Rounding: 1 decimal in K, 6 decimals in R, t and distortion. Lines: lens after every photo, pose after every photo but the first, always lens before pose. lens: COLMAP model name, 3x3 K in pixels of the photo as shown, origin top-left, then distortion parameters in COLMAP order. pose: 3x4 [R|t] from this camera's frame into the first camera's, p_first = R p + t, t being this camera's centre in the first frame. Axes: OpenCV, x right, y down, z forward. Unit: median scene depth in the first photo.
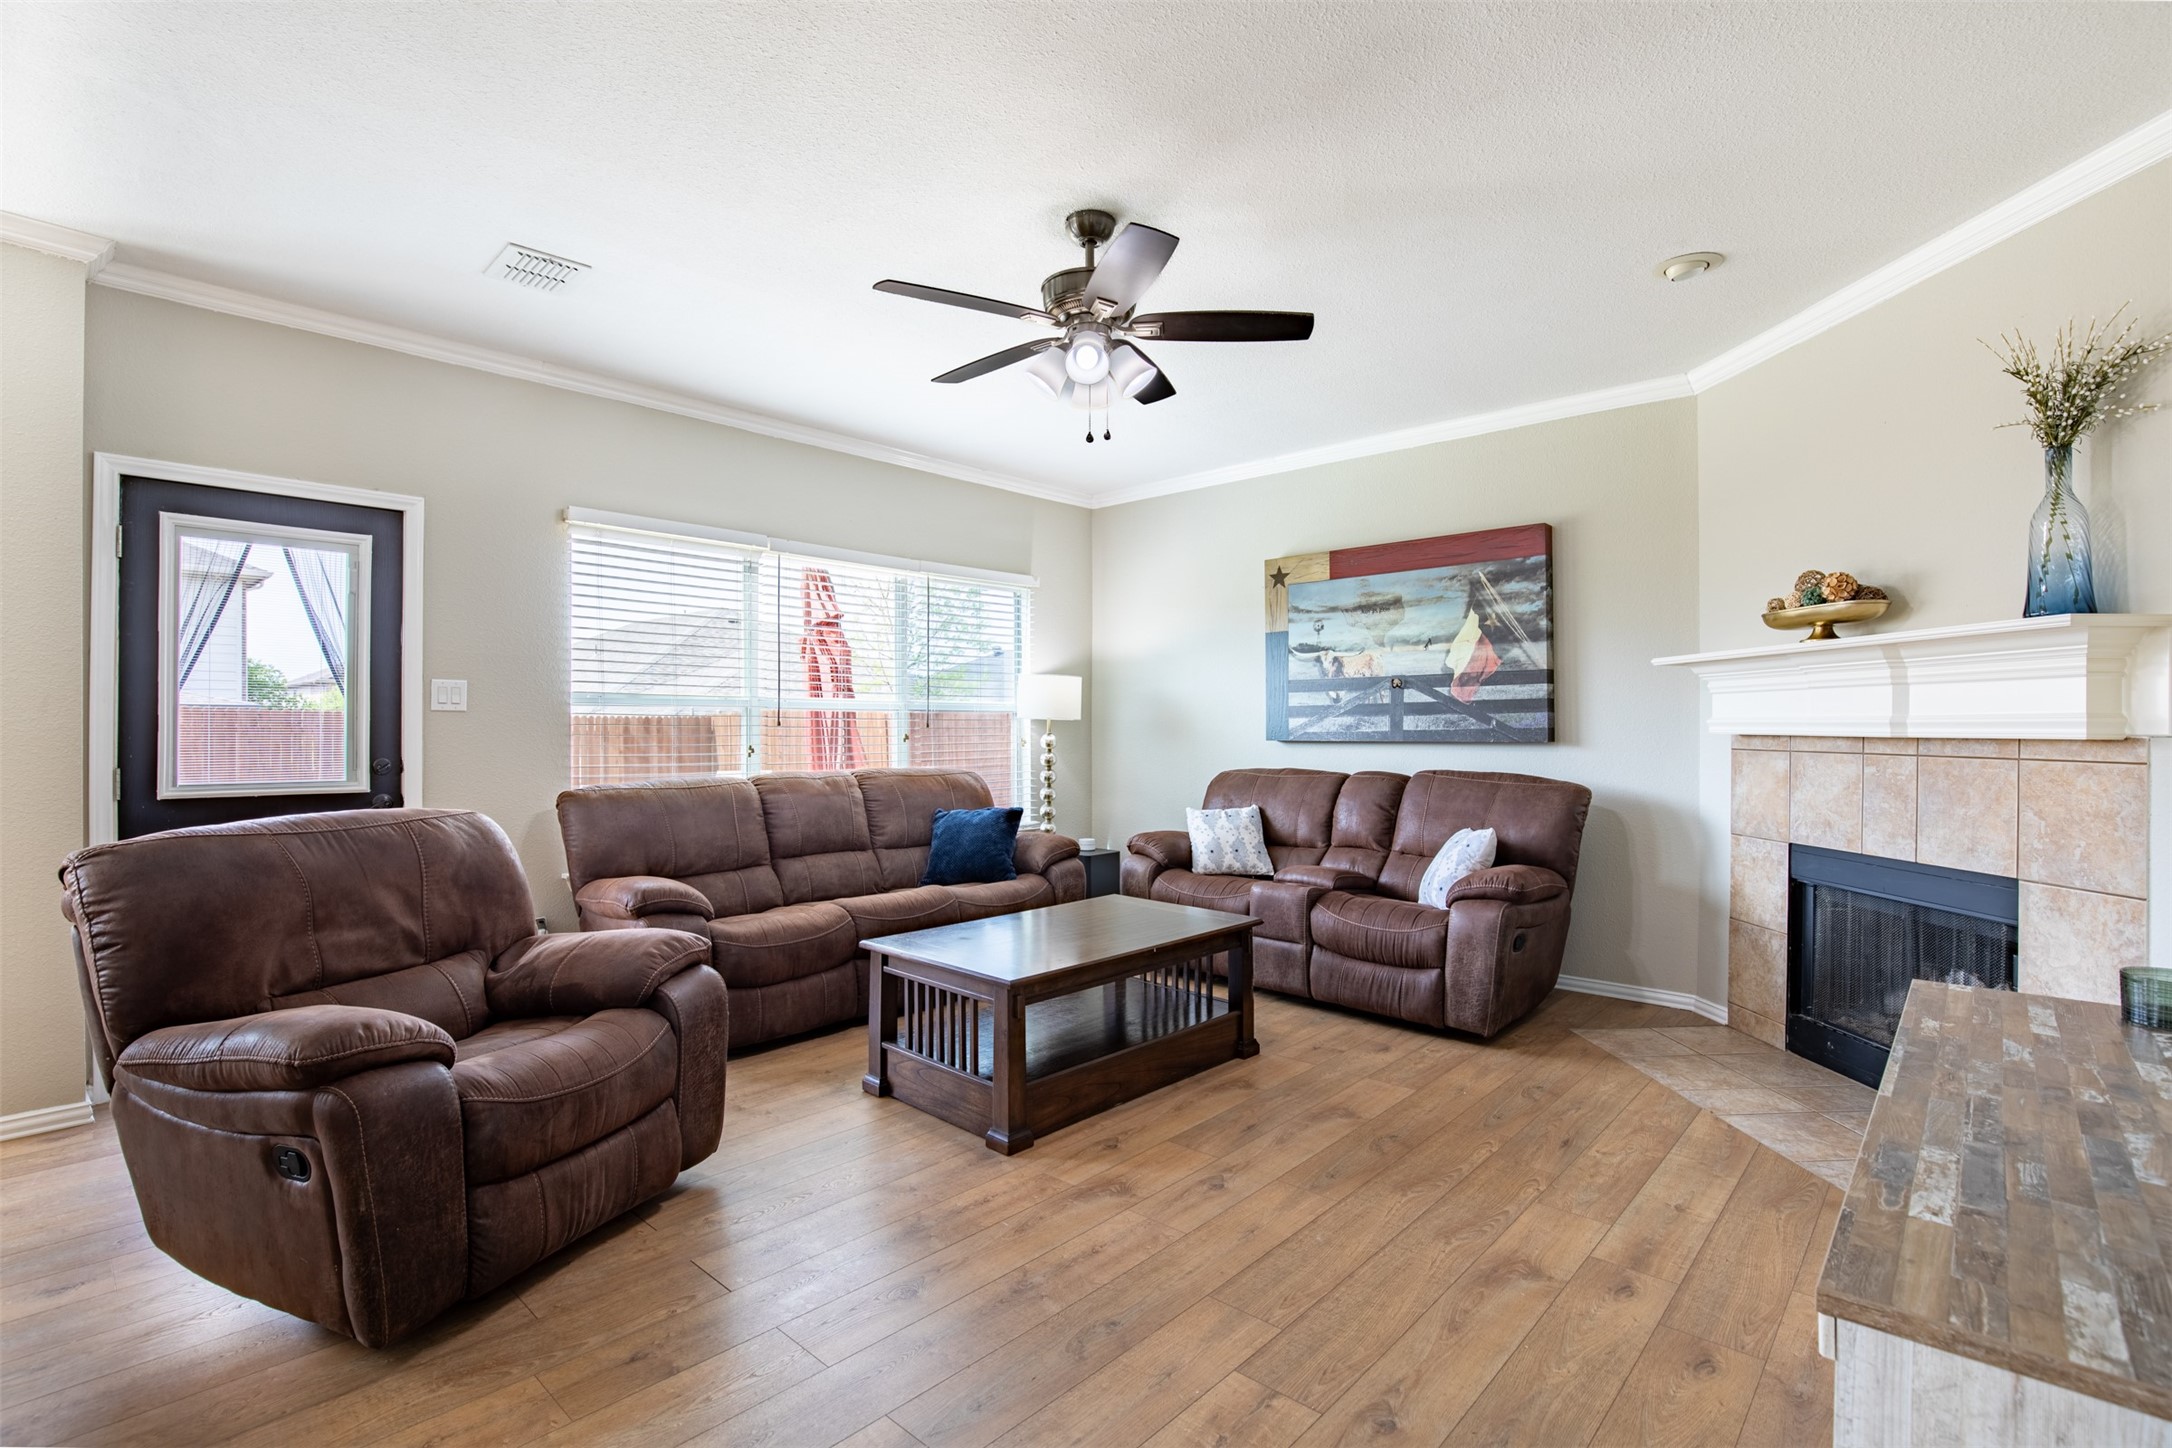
lens RADIAL K [[994.1, 0, 1095.4], [0, 994.1, 730.0], [0, 0, 1]] dist [-0.033611, 0.005505]
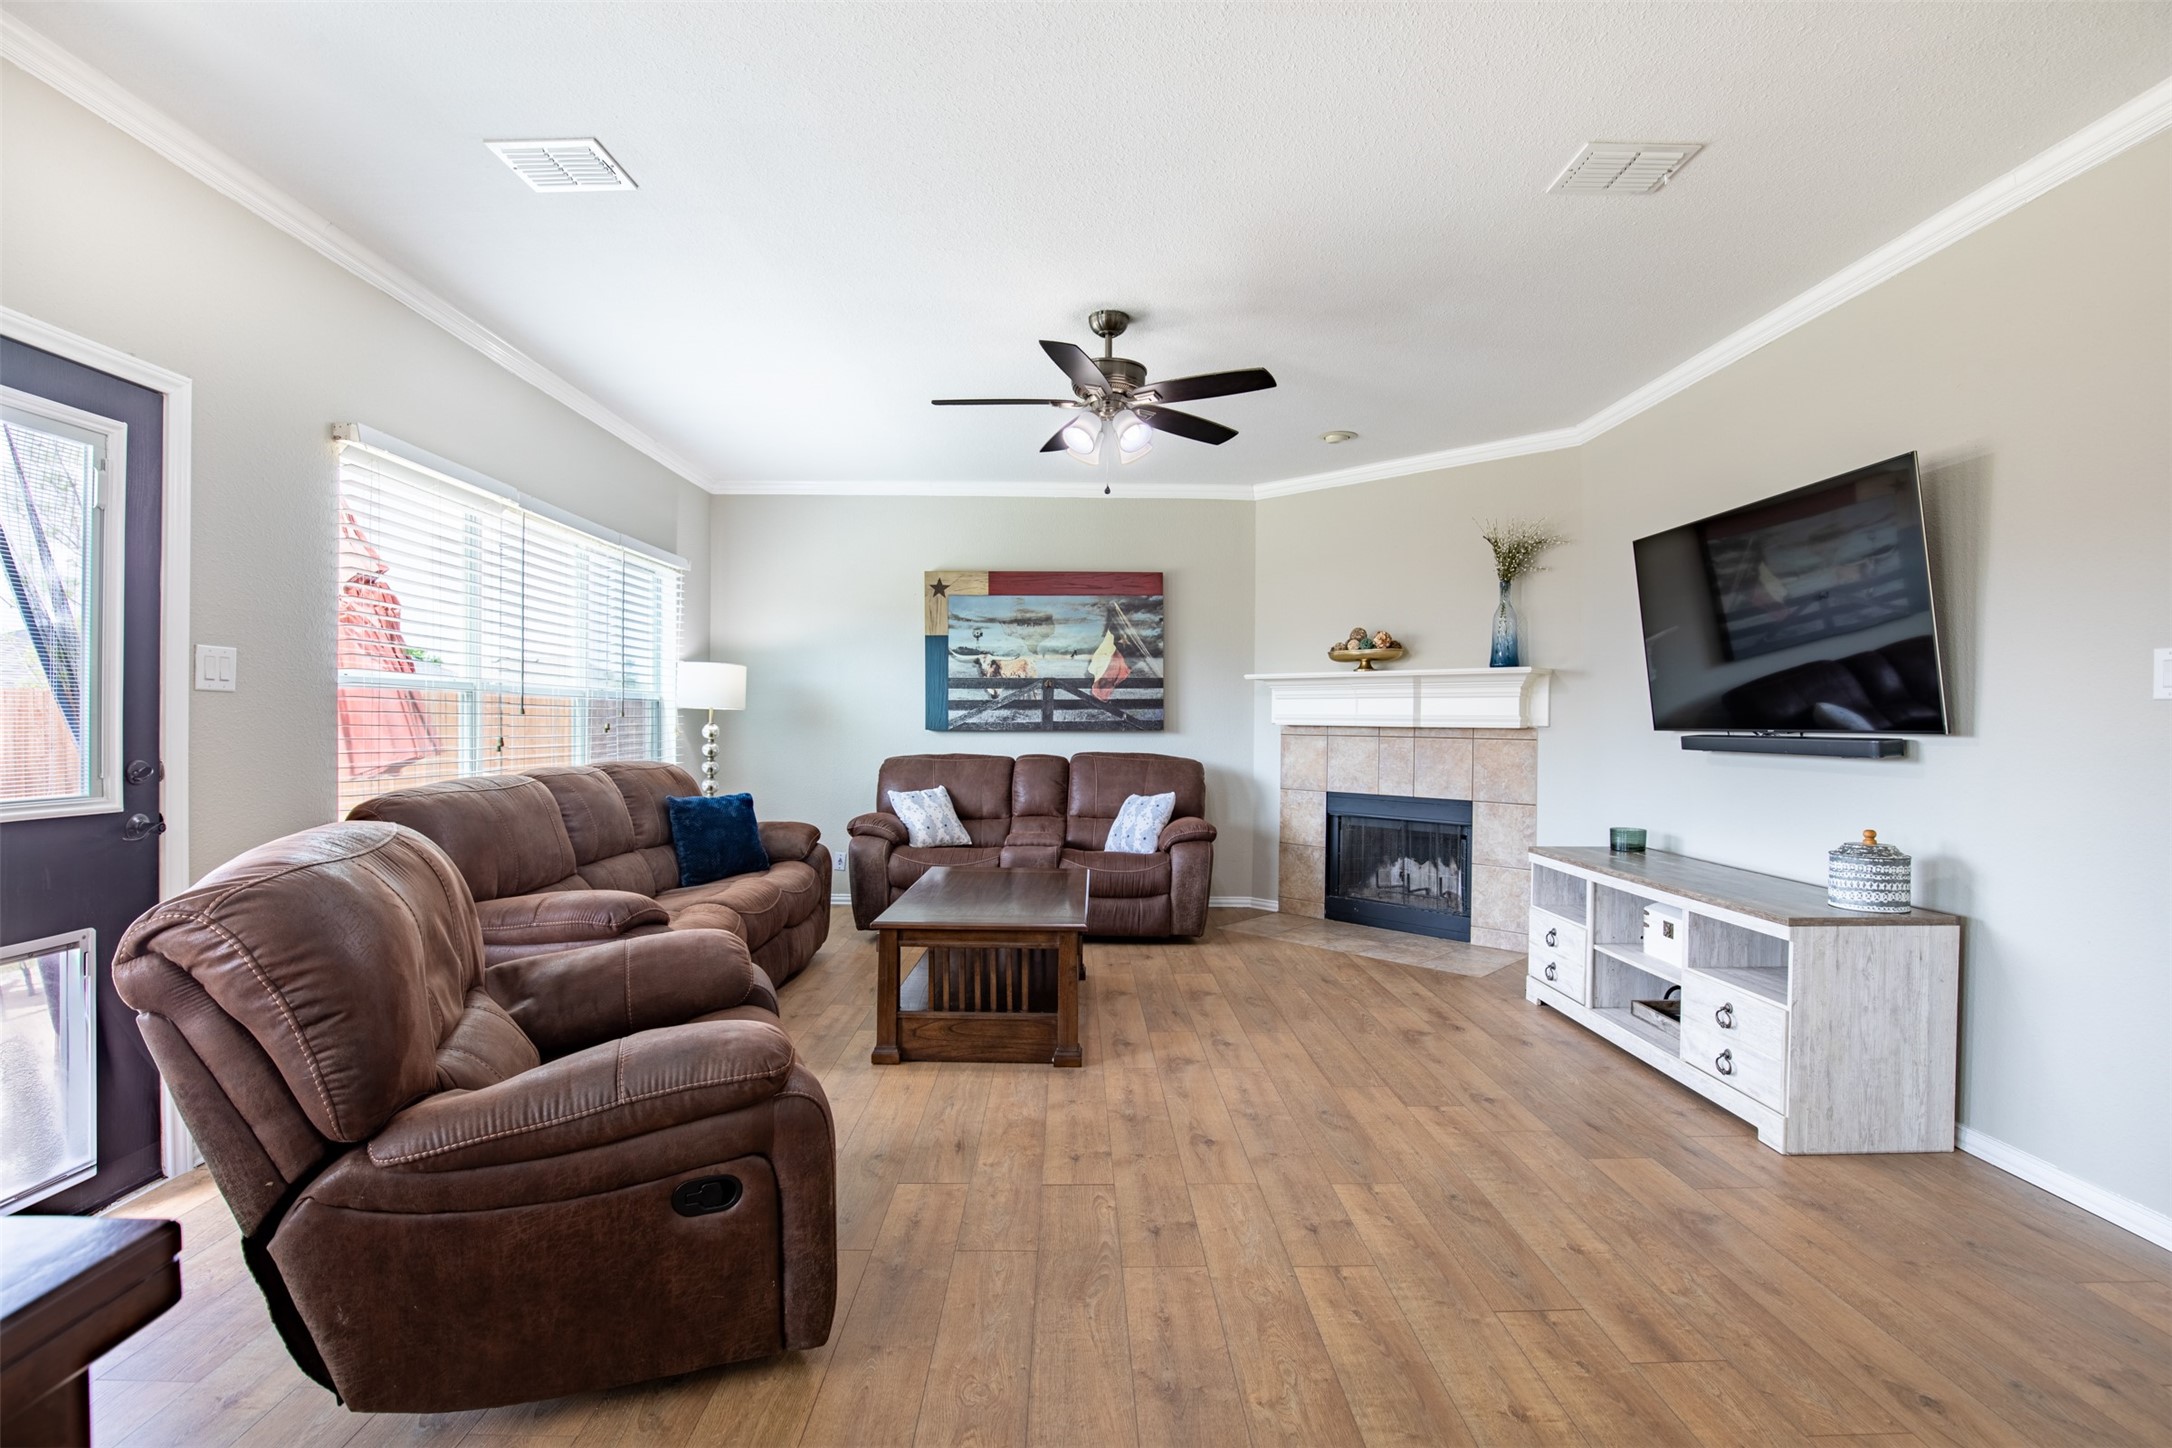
lens RADIAL K [[994.1, 0, 1070.6], [0, 994.1, 722.1], [0, 0, 1]] dist [-0.033611, 0.005505]
pose [[0.730326, 0.002935, 0.683093, -0.697514], [-0.004766, 0.999988, 0.000799, -0.000073], [-0.683083, -0.003839, 0.730331, 0.080332]]
